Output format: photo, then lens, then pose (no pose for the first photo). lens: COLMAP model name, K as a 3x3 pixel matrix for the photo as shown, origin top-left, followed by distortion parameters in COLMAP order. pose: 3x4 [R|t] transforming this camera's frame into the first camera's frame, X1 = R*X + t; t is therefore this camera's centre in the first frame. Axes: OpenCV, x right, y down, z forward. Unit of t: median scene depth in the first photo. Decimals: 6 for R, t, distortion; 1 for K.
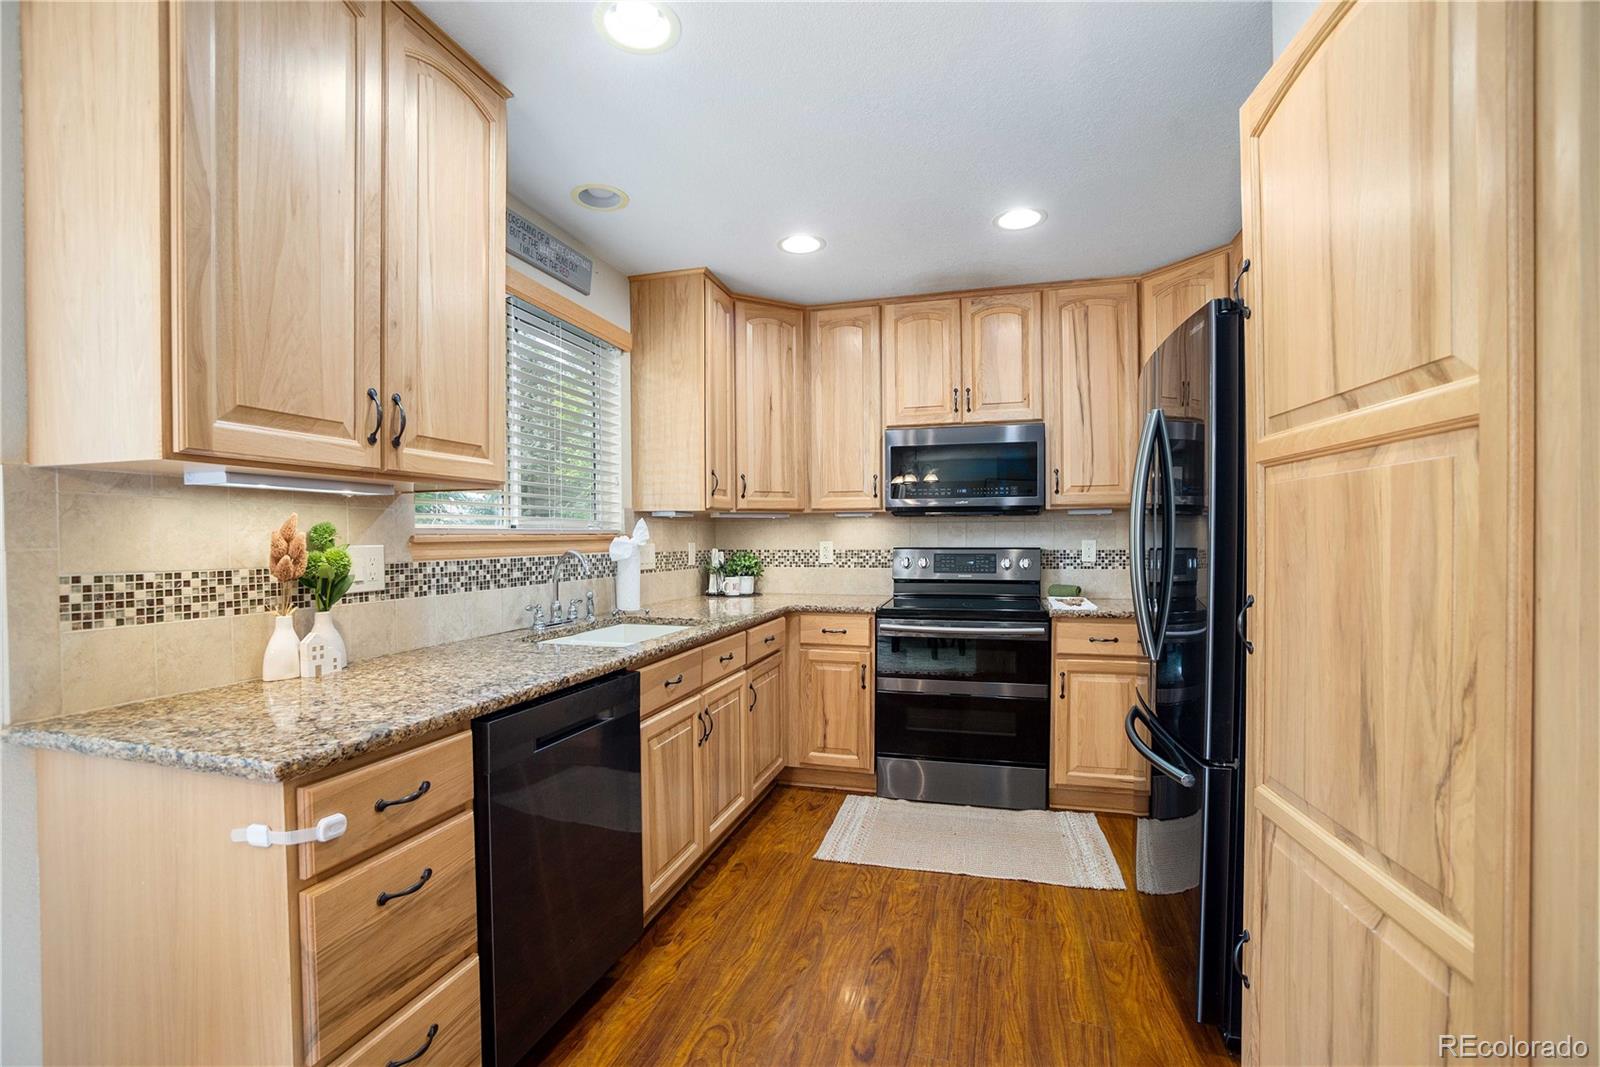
lens RADIAL K [[703.8, 0, 795.4], [0, 703.8, 546.0], [0, 0, 1]] dist [-0.056805, 0.000614]
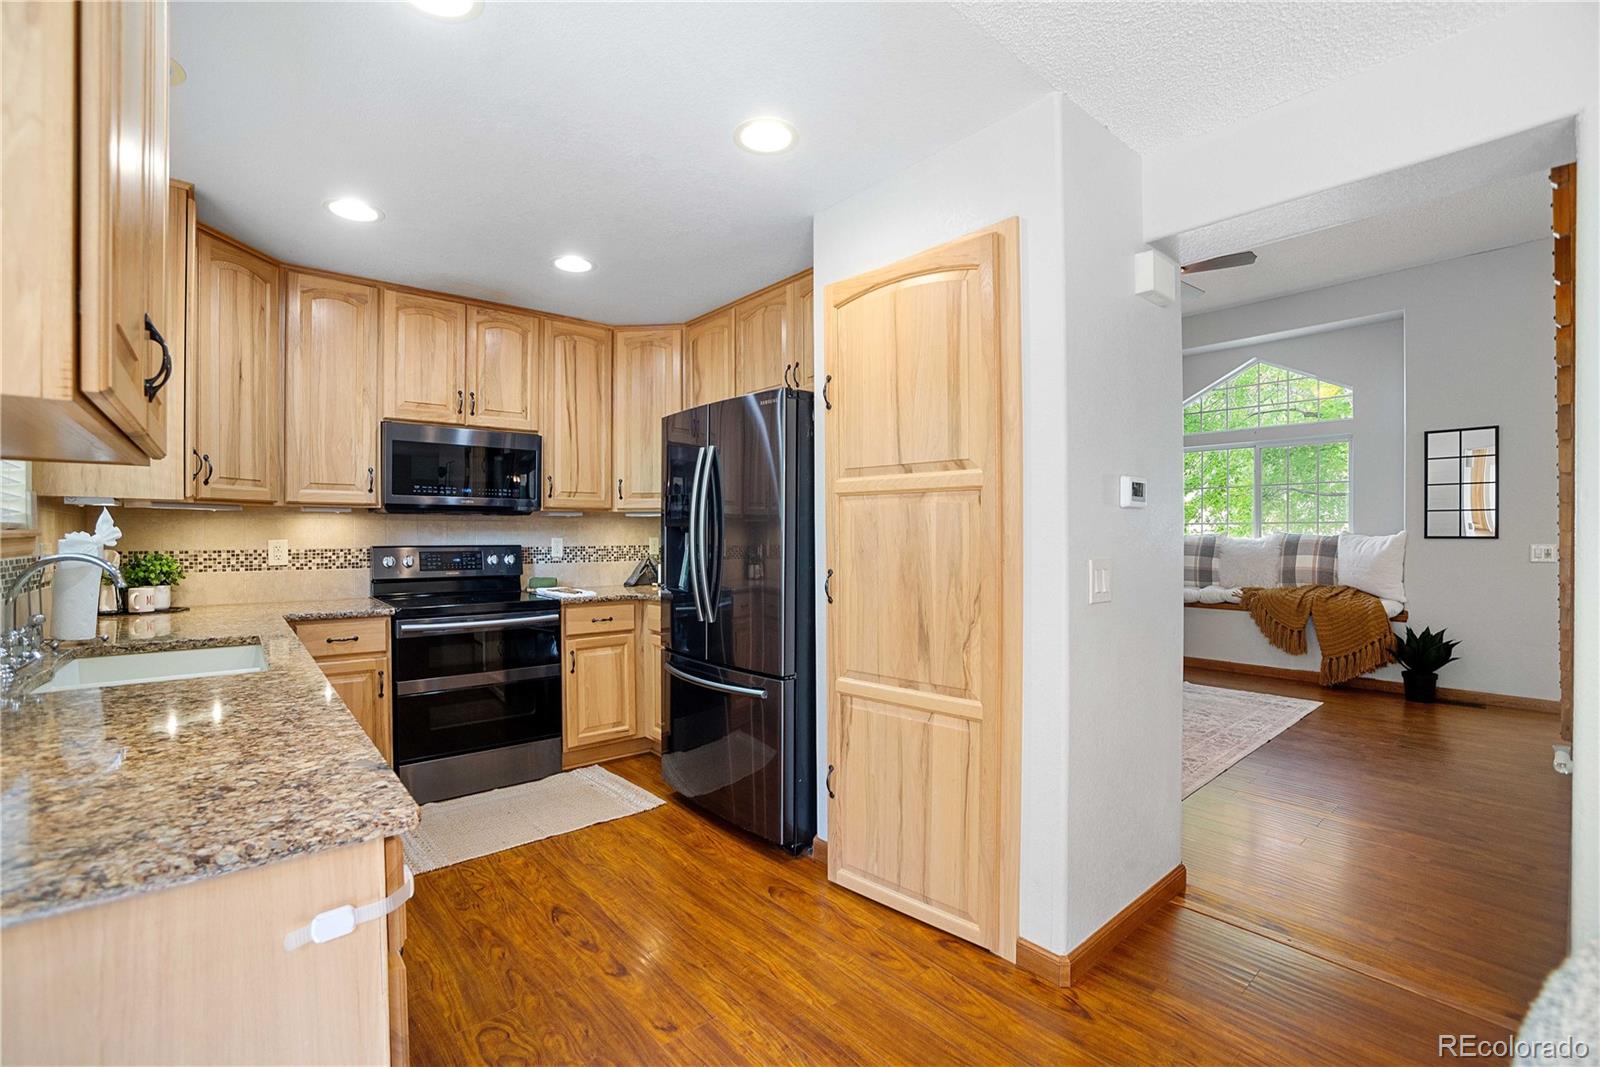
lens RADIAL K [[695.0, 0, 796.6], [0, 695.0, 531.7], [0, 0, 1]] dist [-0.073128, 0.027078]
pose [[0.549284, 0.007041, 0.835606, -0.367169], [0.008213, 0.999871, -0.013824, -0.000019], [-0.835596, 0.014457, 0.549155, 0.044139]]
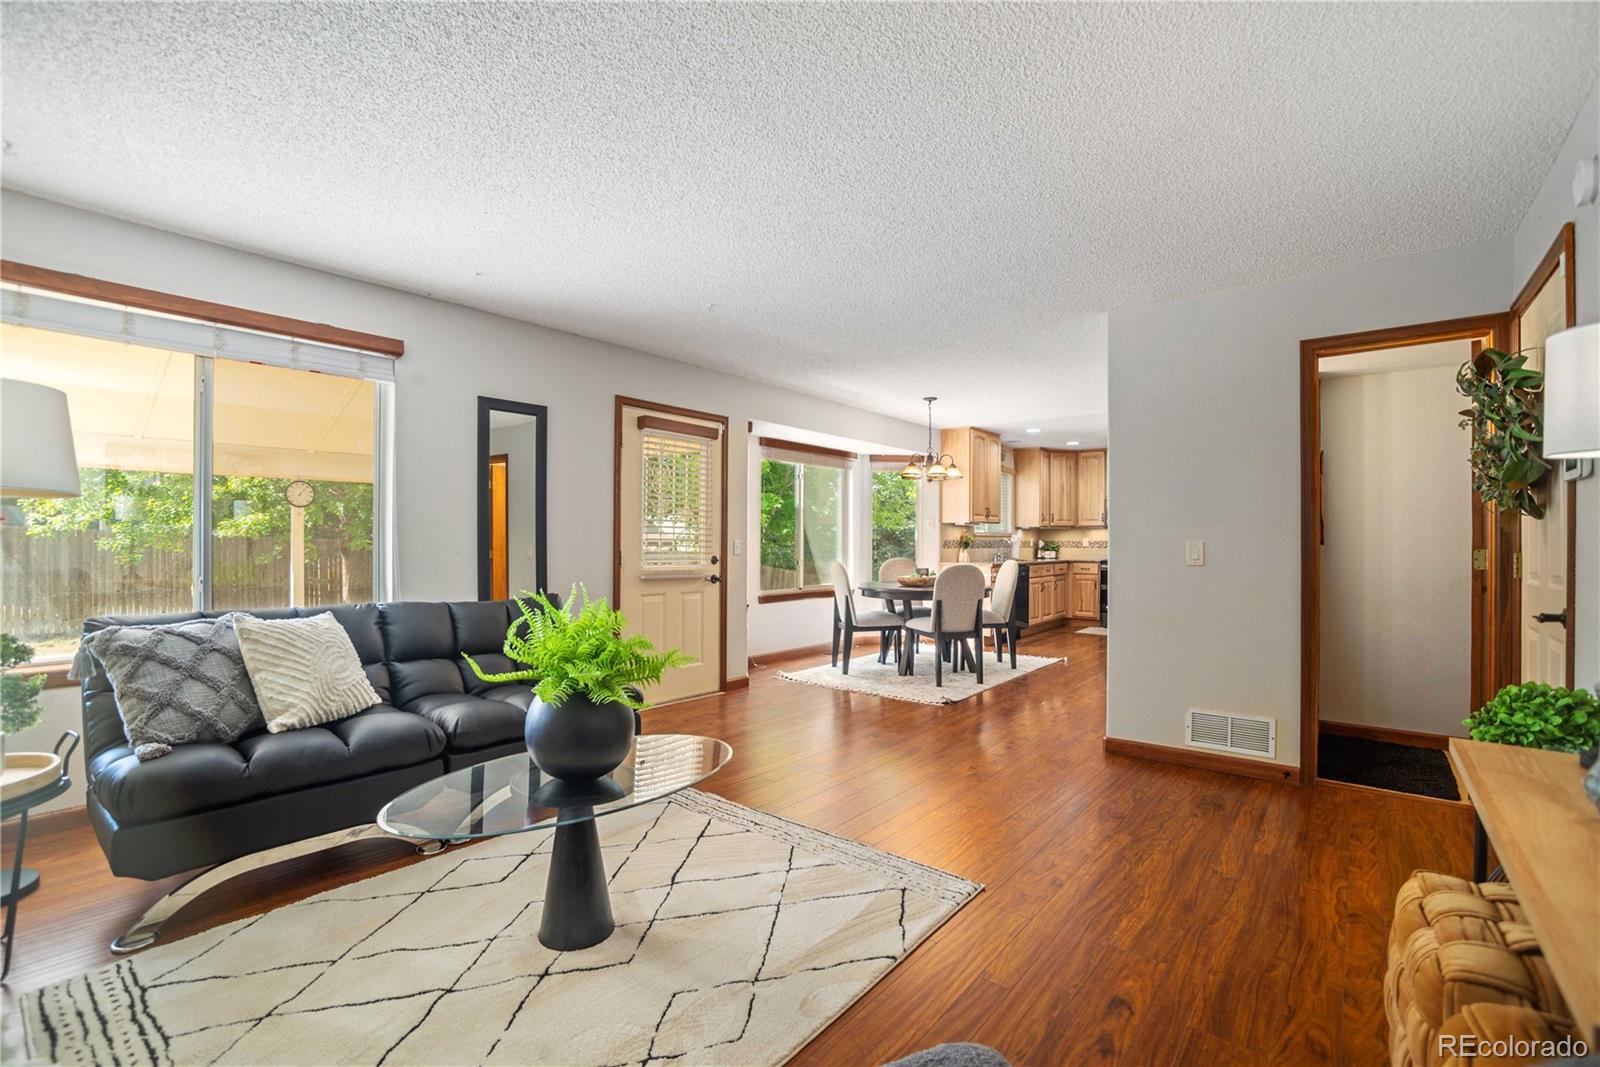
lens RADIAL K [[701.2, 0, 800.0], [0, 701.2, 533.5], [0, 0, 1]] dist [-0.064786, 0.023101]
pose [[0.921362, 0.008629, -0.388610, 0.085978], [-0.015149, 0.999791, -0.013718, 0.034605], [0.388410, 0.018526, 0.921300, -2.187531]]
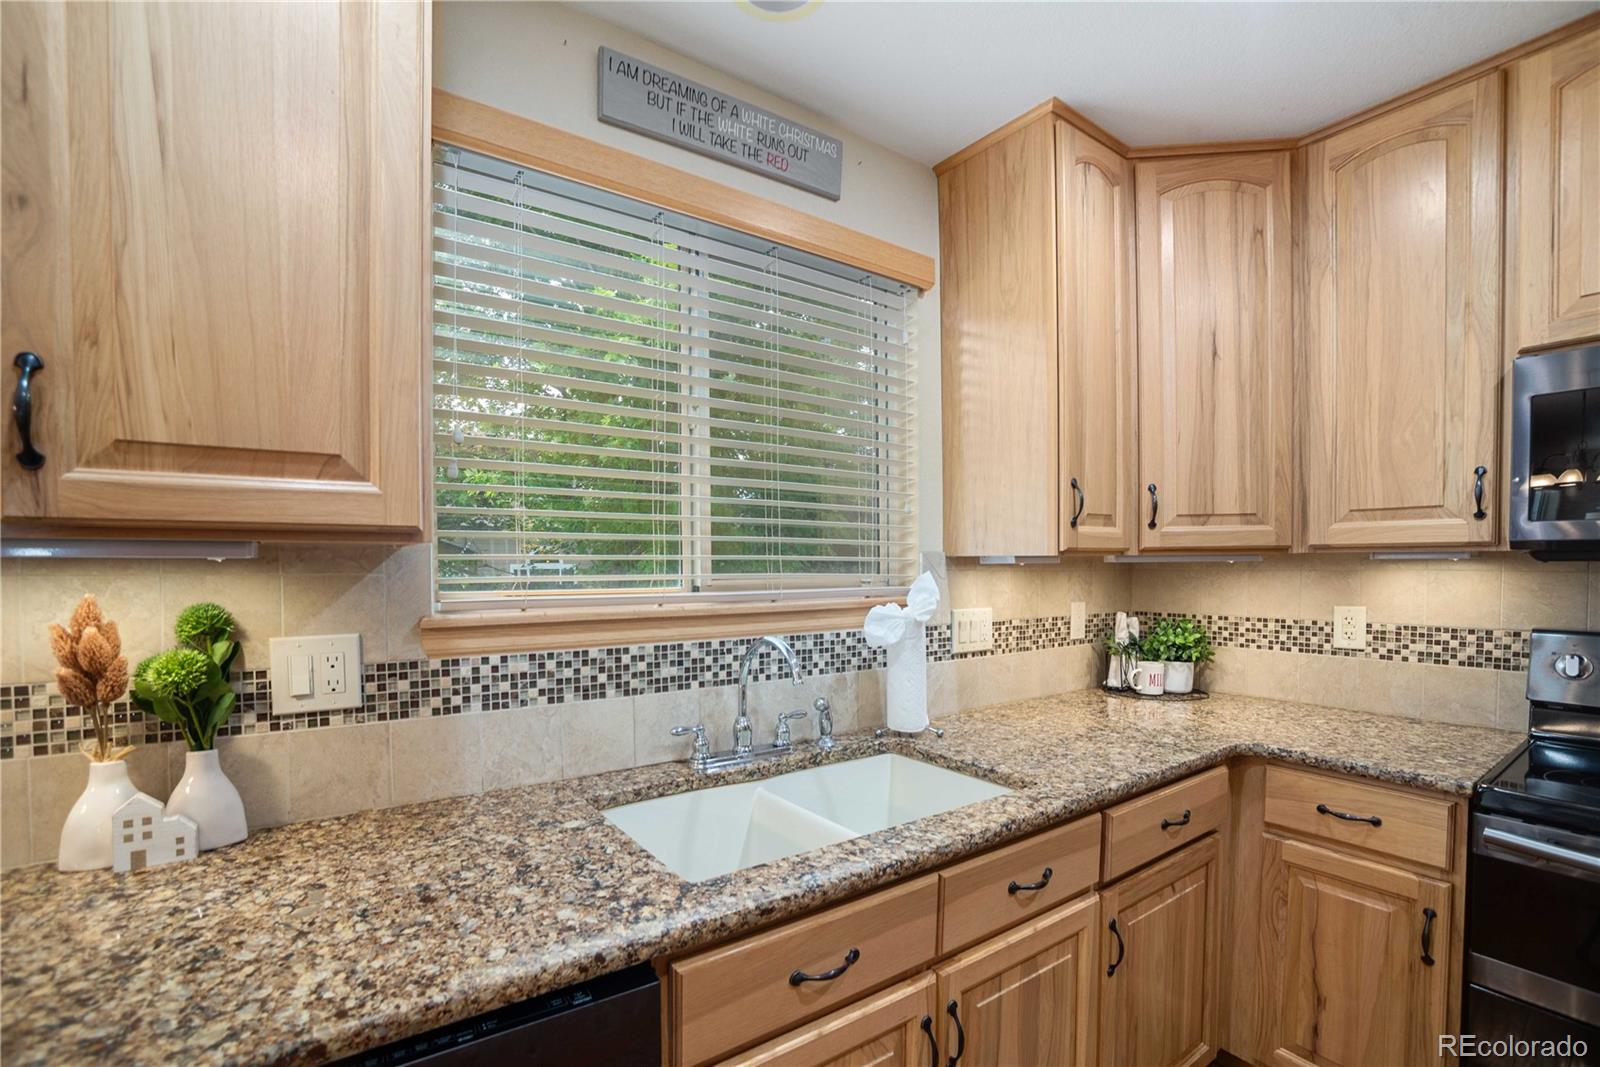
lens RADIAL K [[711.0, 0, 805.6], [0, 711.0, 584.8], [0, 0, 1]] dist [-0.067214, 0.025636]
pose [[0.783861, 0.019819, -0.620620, 0.055319], [-0.009531, 0.999757, 0.019889, -0.036352], [0.620863, -0.009675, 0.783859, 0.457340]]
